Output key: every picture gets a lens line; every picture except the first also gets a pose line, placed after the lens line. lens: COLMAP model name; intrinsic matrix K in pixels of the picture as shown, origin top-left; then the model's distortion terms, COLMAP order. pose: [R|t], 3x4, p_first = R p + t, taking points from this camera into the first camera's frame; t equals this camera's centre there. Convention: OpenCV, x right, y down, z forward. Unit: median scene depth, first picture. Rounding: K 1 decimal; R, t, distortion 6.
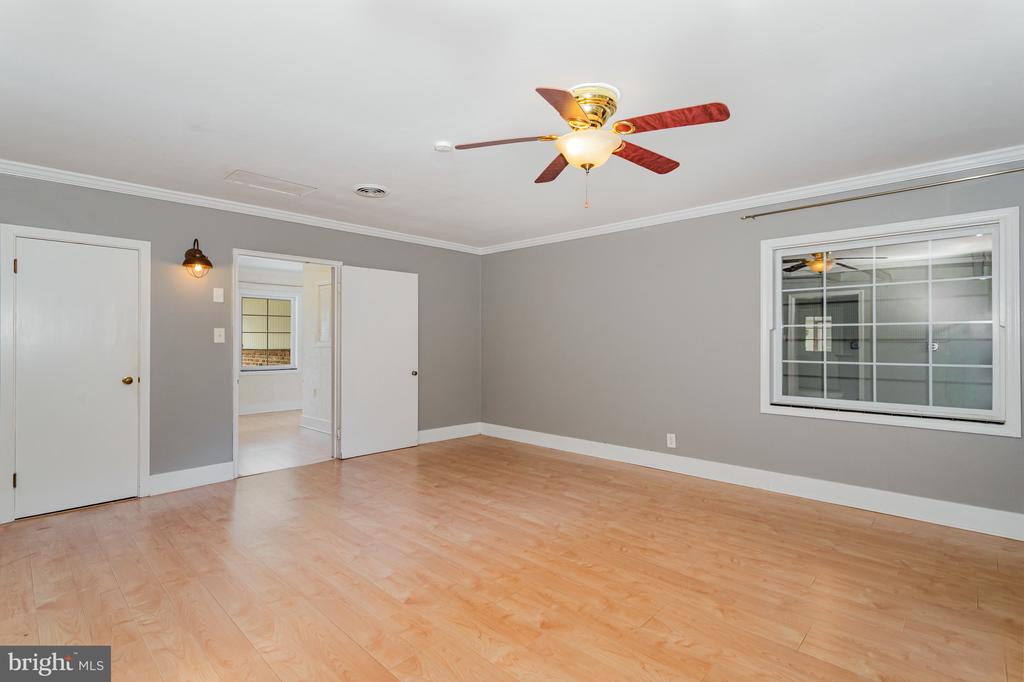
lens RADIAL K [[492.8, 0, 510.5], [0, 492.8, 339.6], [0, 0, 1]] dist [0.003958, 0.000189]
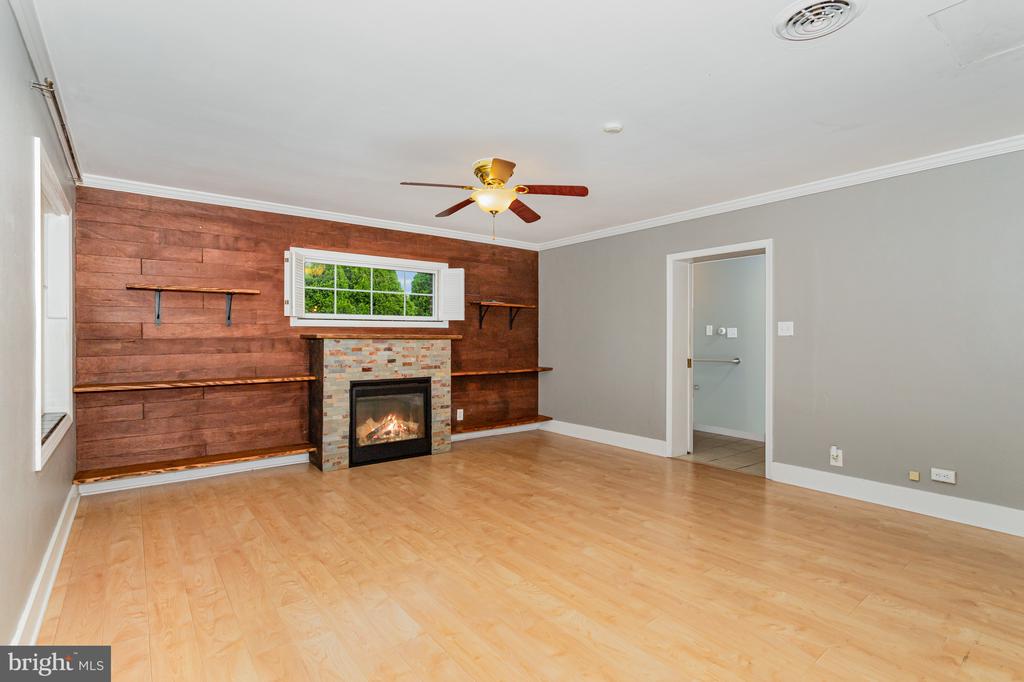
lens RADIAL K [[492.8, 0, 513.7], [0, 492.8, 339.5], [0, 0, 1]] dist [0.003958, 0.000189]
pose [[-0.991006, -0.002182, 0.133799, -0.082171], [-0.001551, 0.999987, 0.004820, 0.011308], [-0.133807, 0.004569, -0.990997, 2.157384]]
